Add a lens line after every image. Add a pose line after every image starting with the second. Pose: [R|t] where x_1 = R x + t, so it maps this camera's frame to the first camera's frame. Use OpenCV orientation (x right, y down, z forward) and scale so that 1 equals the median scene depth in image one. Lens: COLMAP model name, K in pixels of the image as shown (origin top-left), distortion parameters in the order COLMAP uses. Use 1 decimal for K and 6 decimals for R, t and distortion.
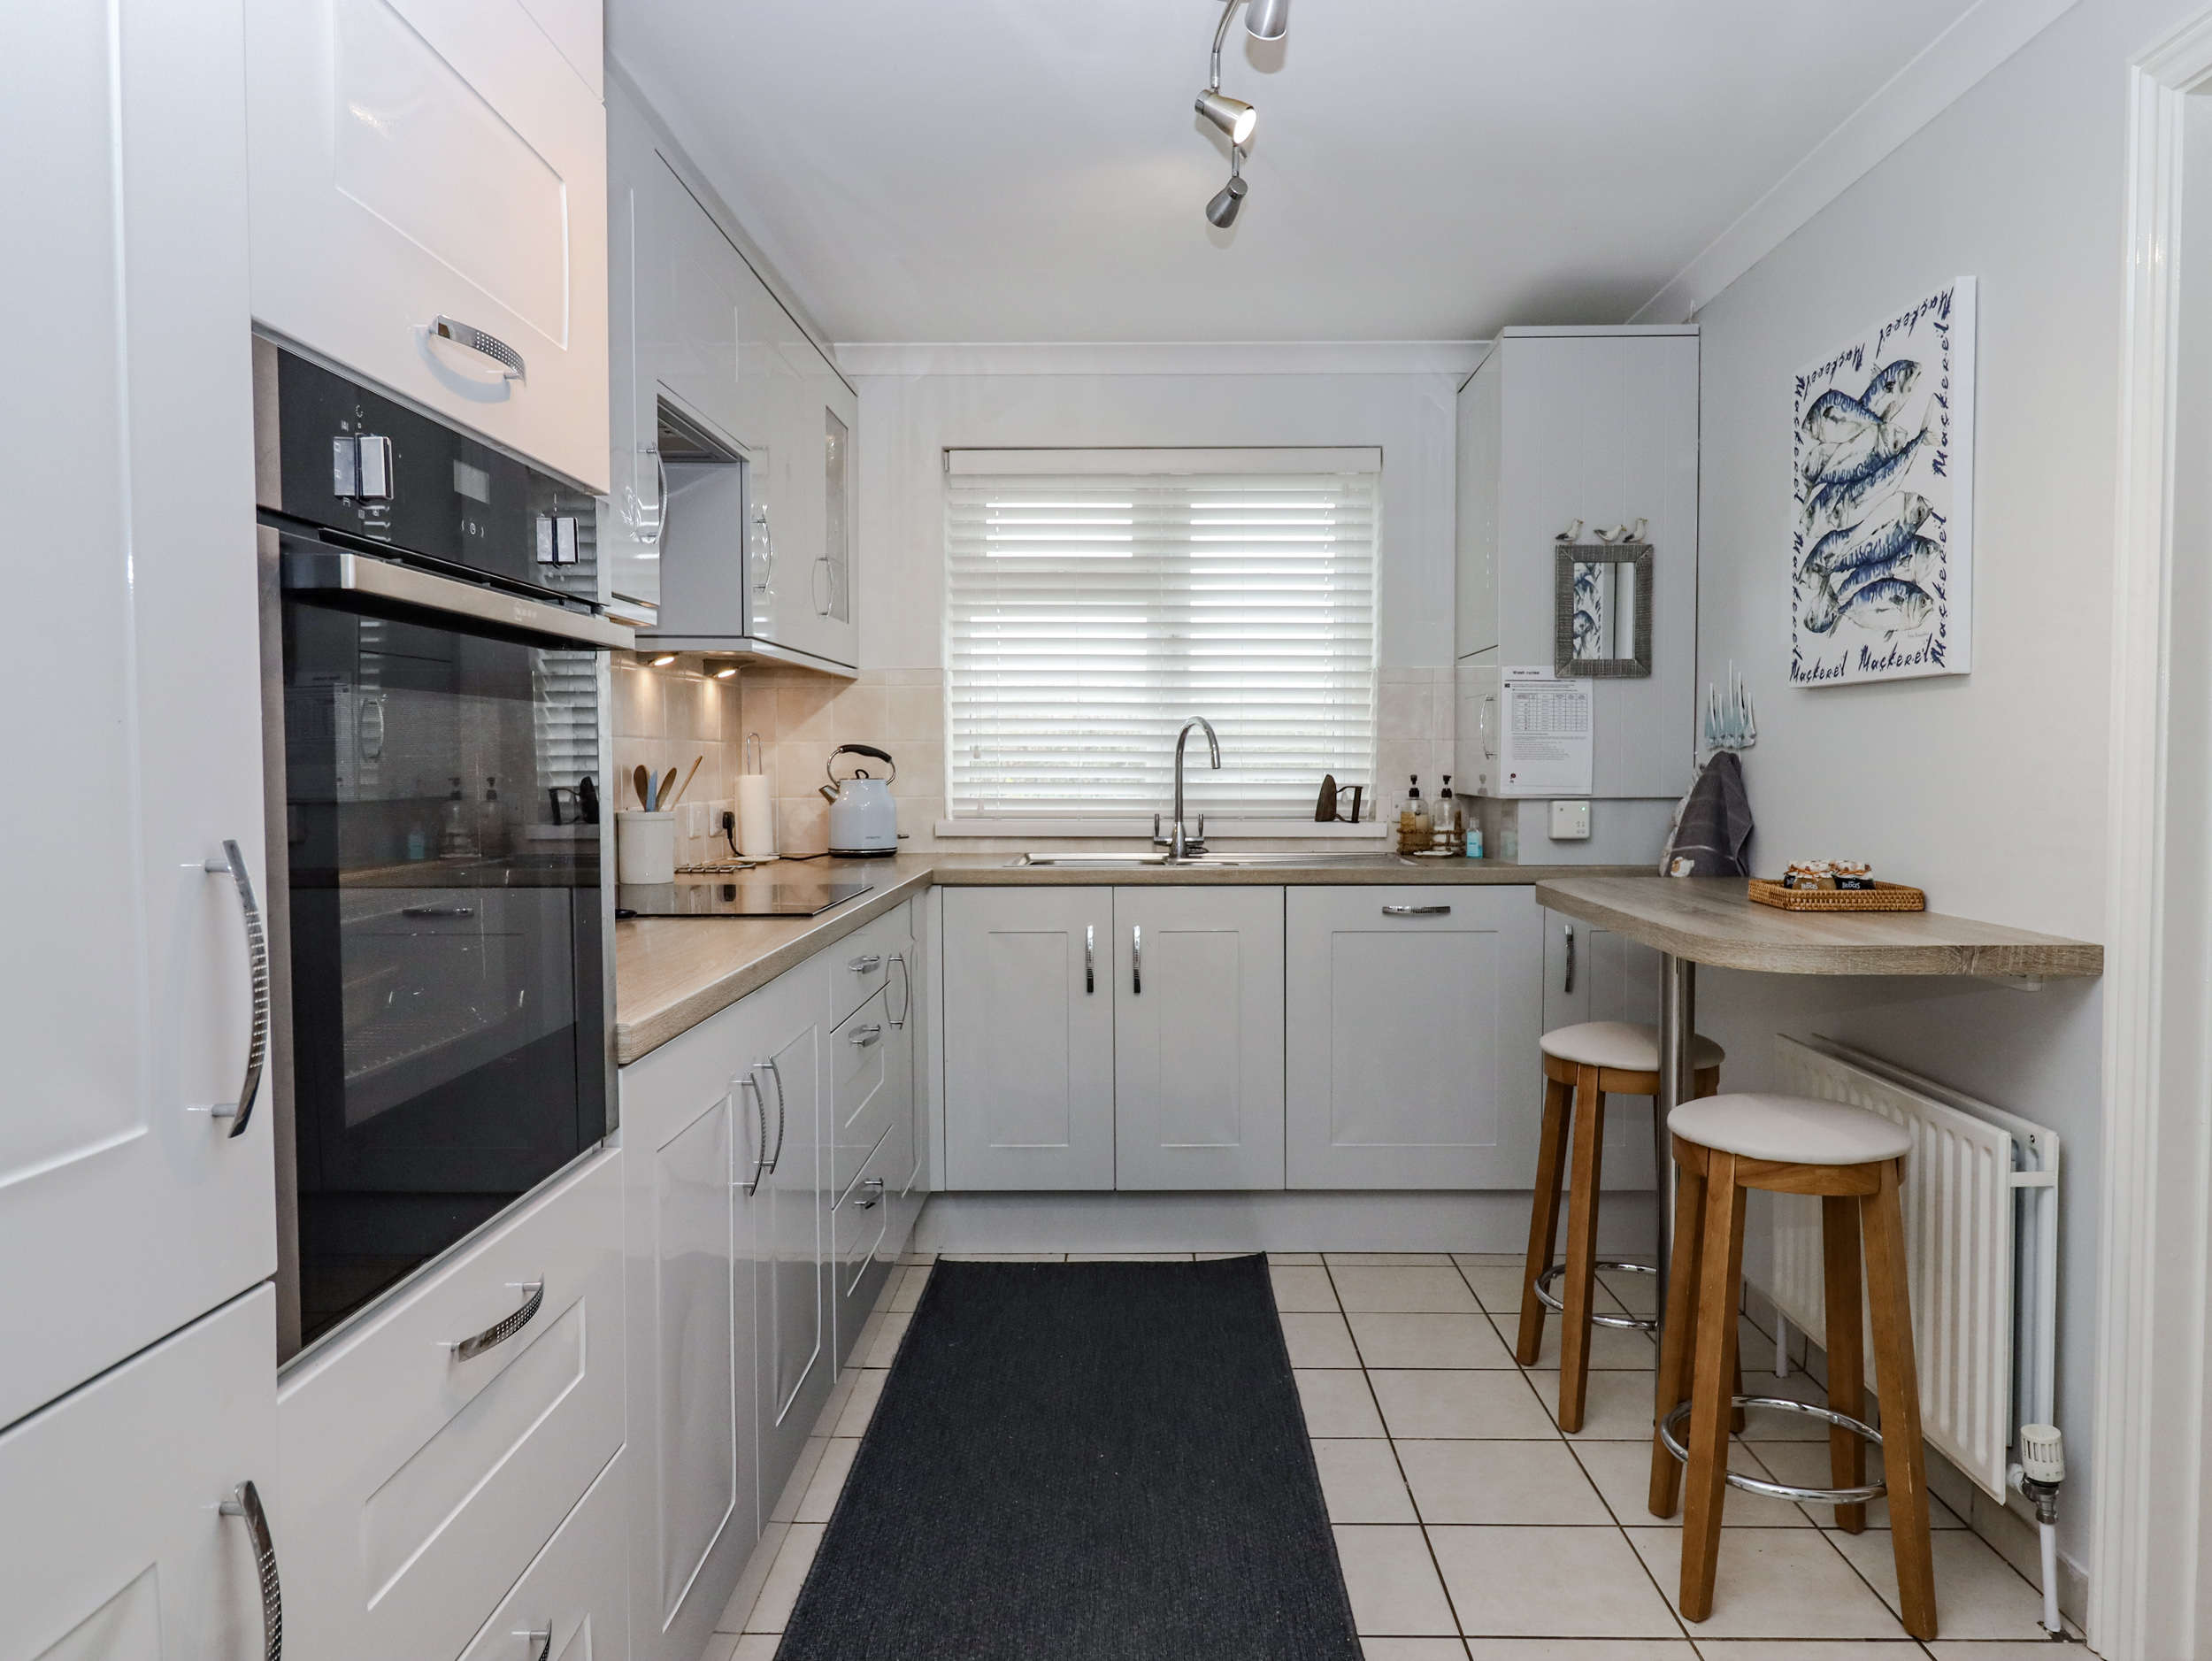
lens RADIAL K [[1538.1, 0, 1106.0], [0, 1538.1, 830.5], [0, 0, 1]] dist [0.005130, -0.001637]
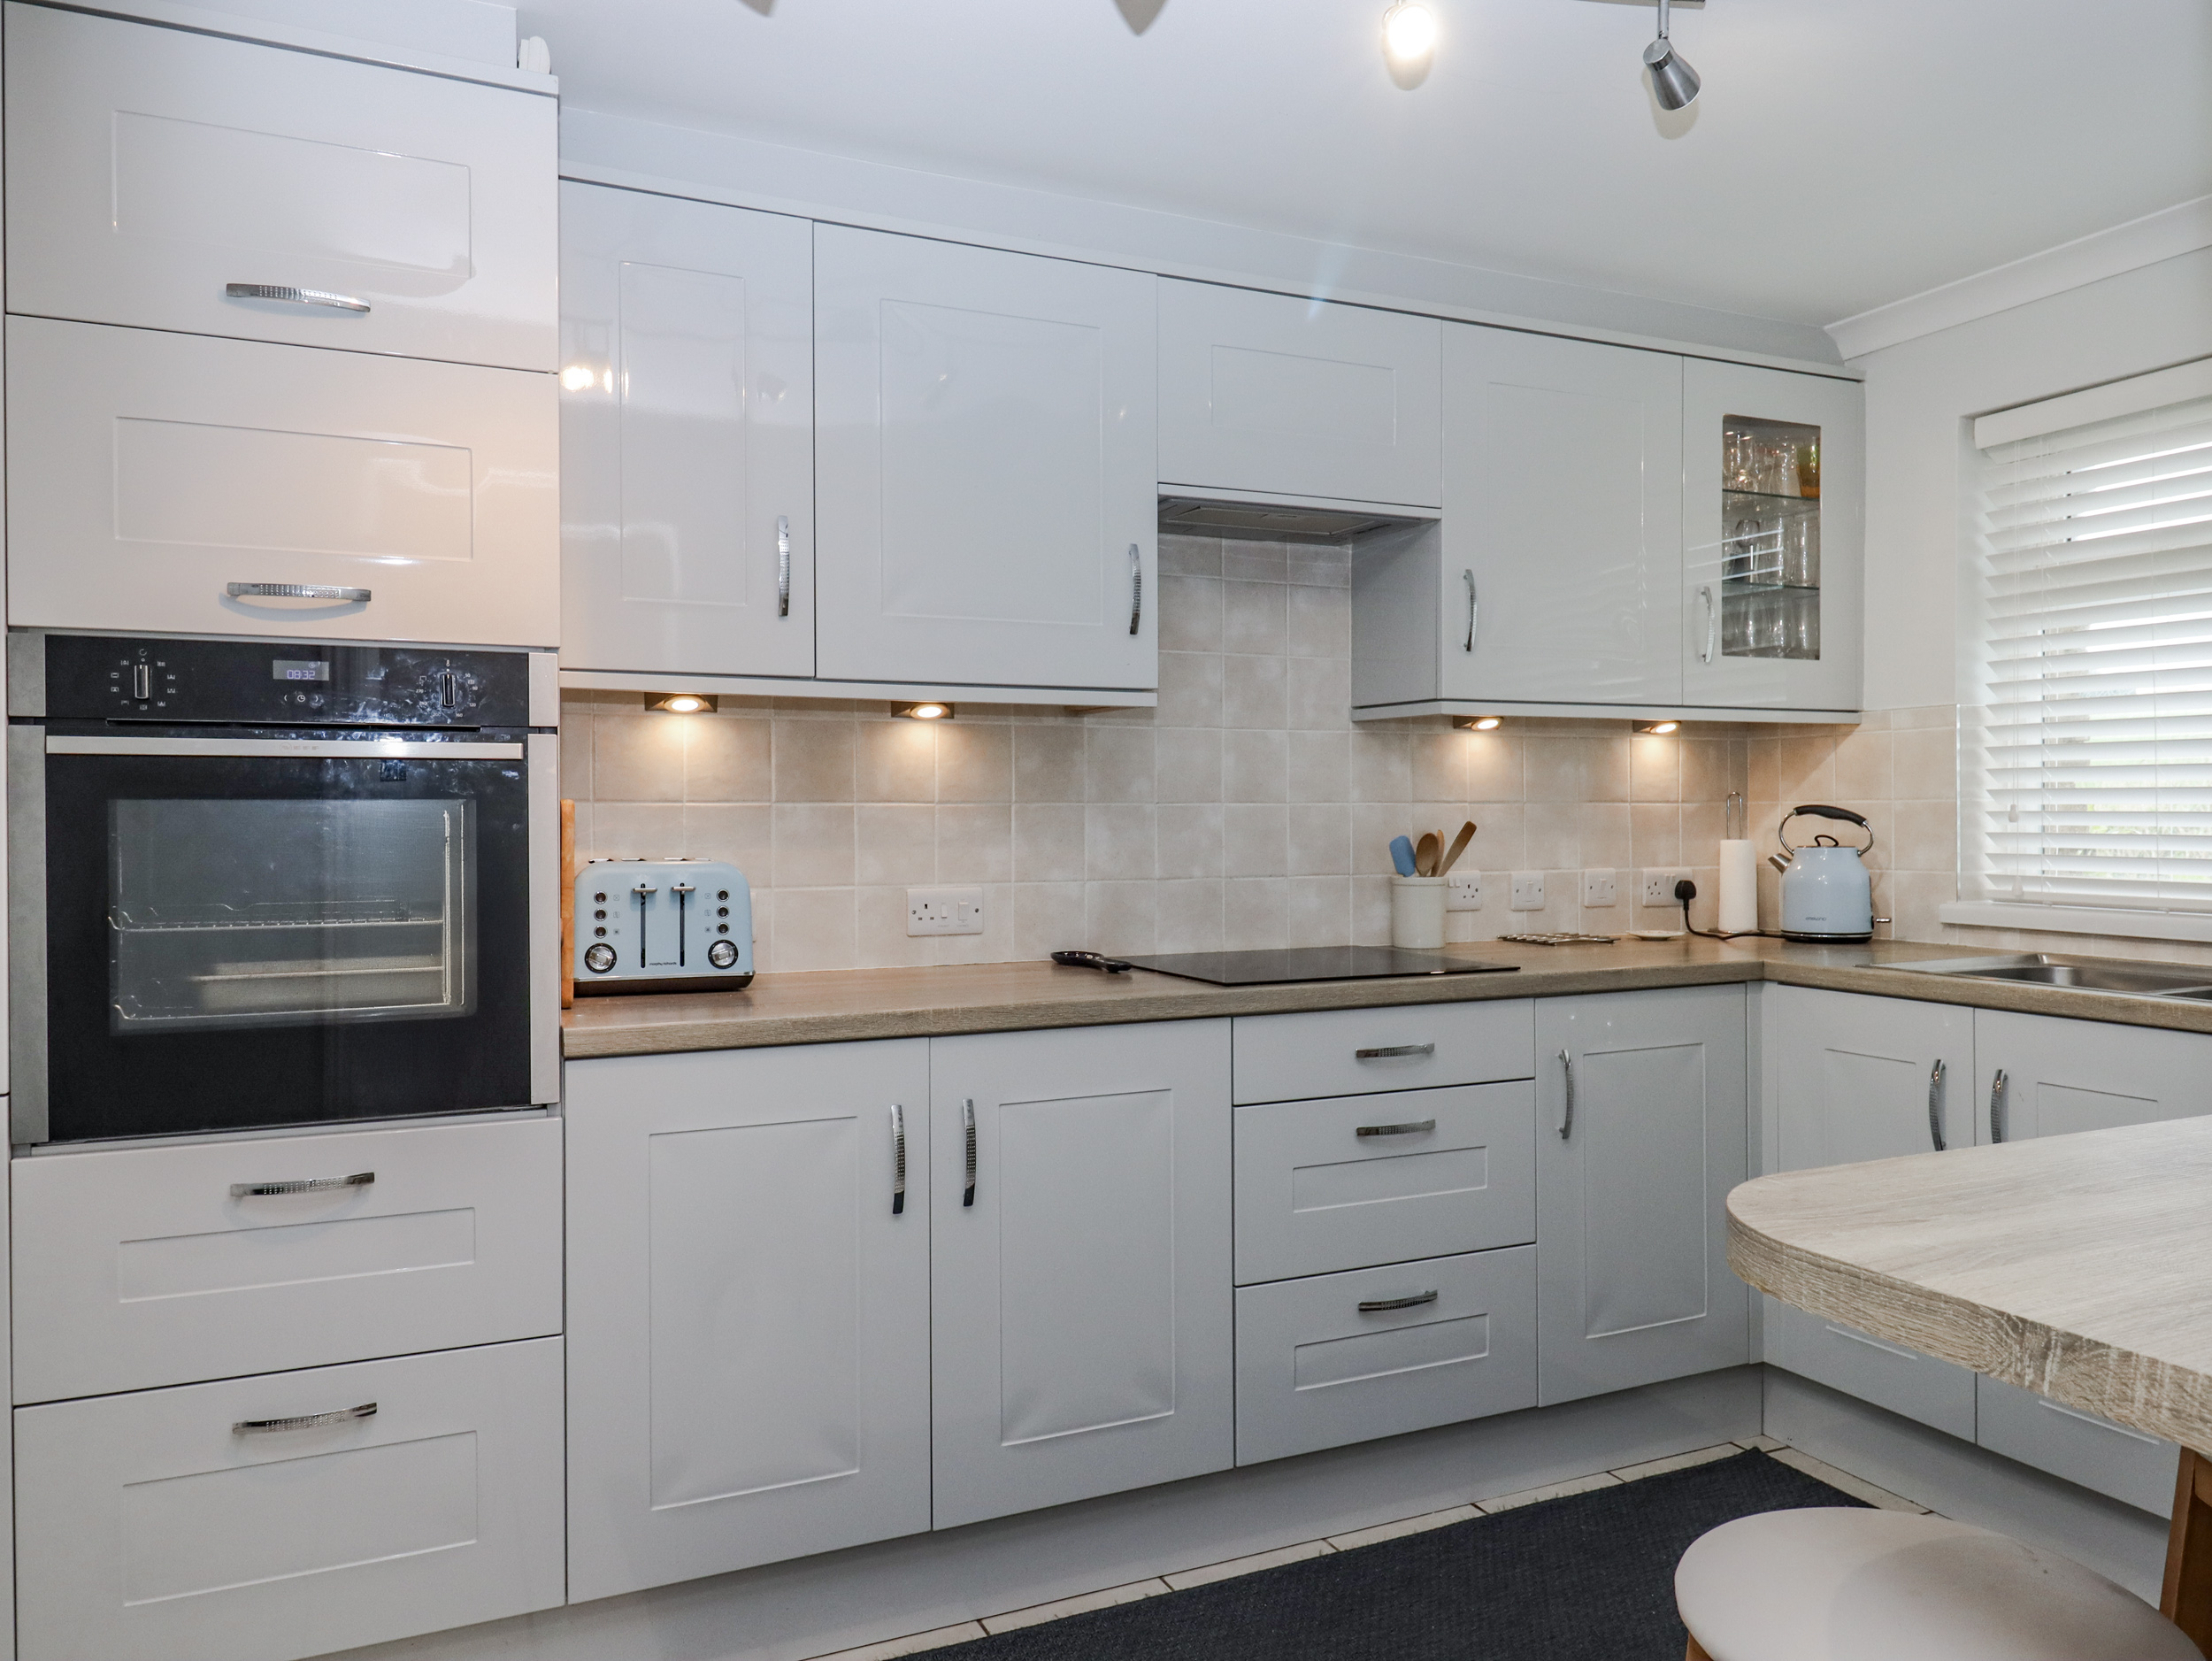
lens RADIAL K [[1538.1, 0, 1106.0], [0, 1538.1, 830.5], [0, 0, 1]] dist [0.005130, -0.001637]
pose [[0.447855, 0.011608, -0.894031, 0.592825], [-0.038851, 0.999224, -0.006489, -0.032351], [0.893262, 0.037640, 0.447958, 0.427182]]
